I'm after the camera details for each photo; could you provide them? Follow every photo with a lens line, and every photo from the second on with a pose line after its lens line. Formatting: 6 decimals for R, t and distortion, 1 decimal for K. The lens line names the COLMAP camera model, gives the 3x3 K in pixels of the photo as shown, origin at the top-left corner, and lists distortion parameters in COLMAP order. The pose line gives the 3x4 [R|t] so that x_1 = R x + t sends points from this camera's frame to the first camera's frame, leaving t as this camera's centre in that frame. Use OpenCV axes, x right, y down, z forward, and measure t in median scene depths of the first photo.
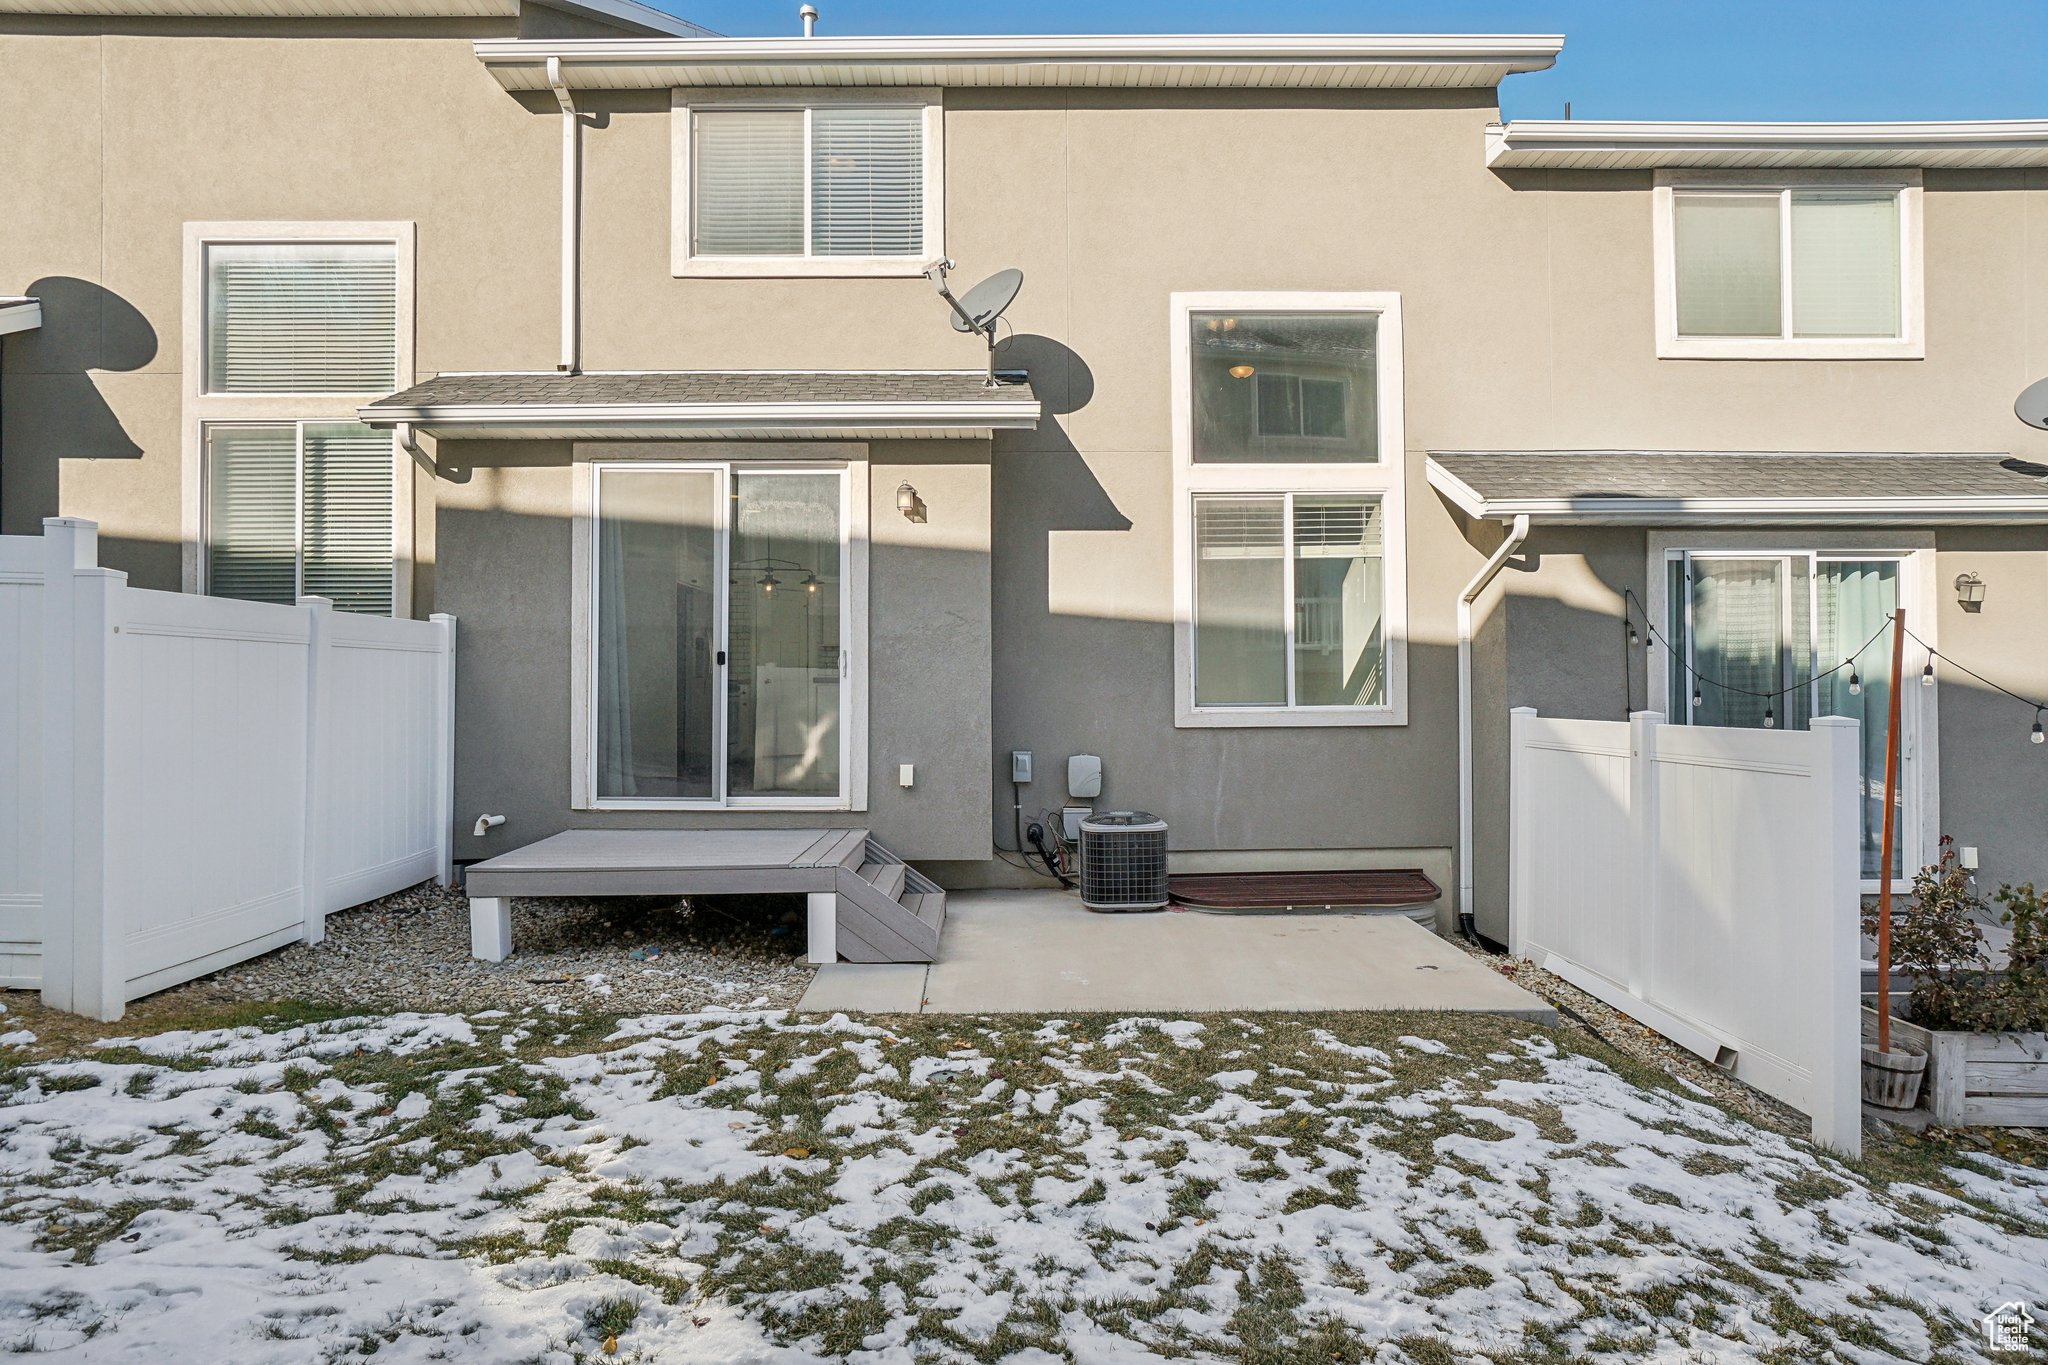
lens RADIAL K [[1100.3, 0, 1022.2], [0, 1100.3, 613.9], [0, 0, 1]] dist [-0.031460, 0.018426]
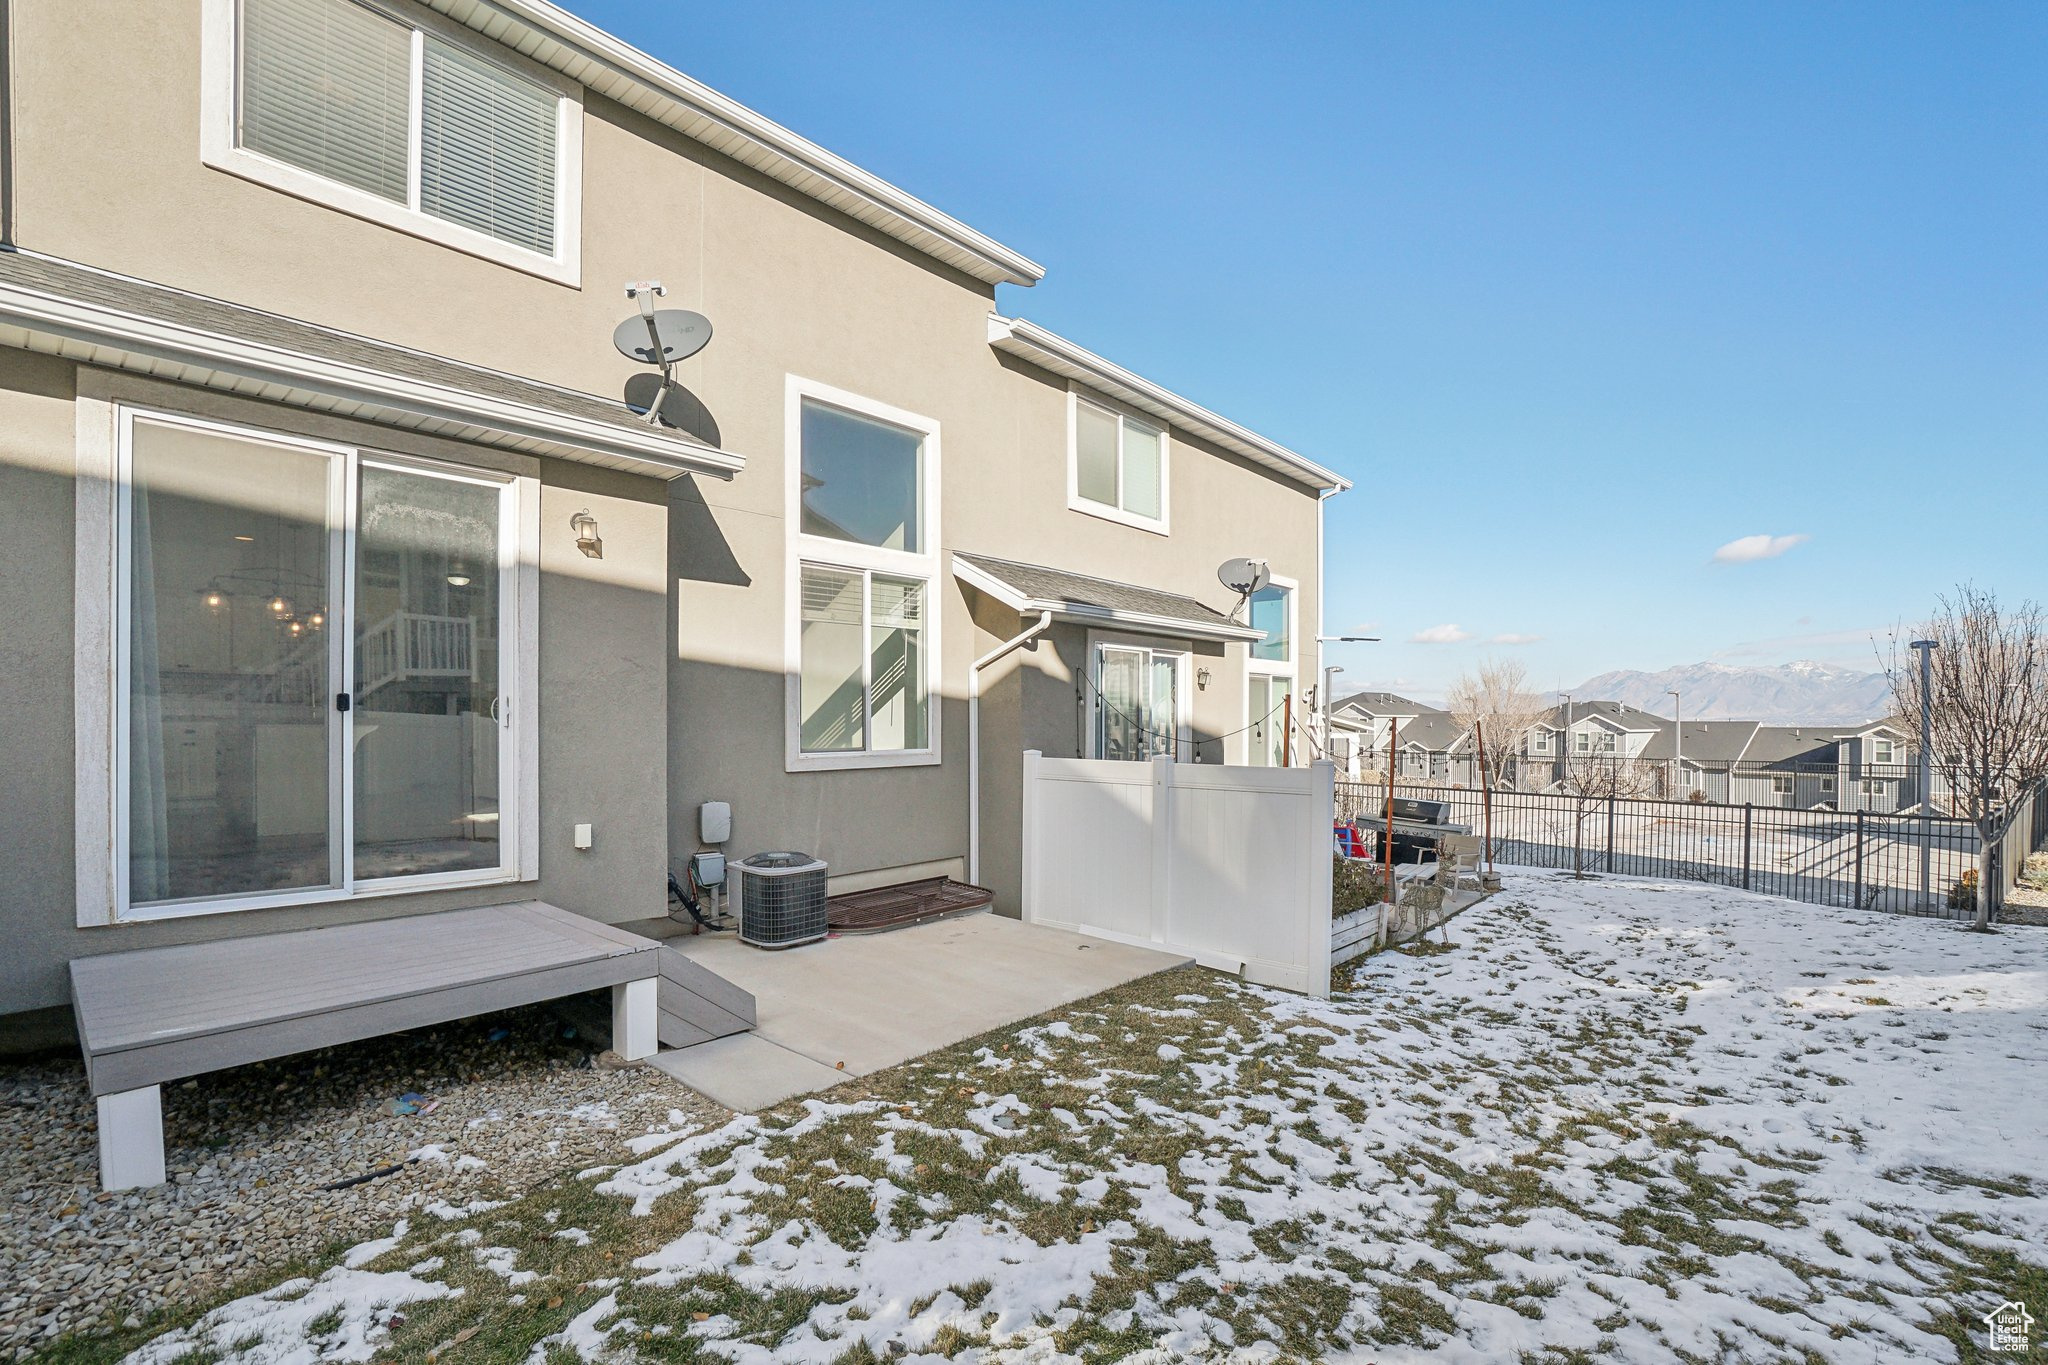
lens RADIAL K [[925.6, 0, 993.0], [0, 925.6, 674.5], [0, 0, 1]] dist [-0.069481, 0.026780]
pose [[0.682259, 0.041639, 0.729924, -0.478077], [-0.059886, 0.998205, -0.000968, -0.006078], [-0.728654, -0.043052, 0.683528, 0.272325]]
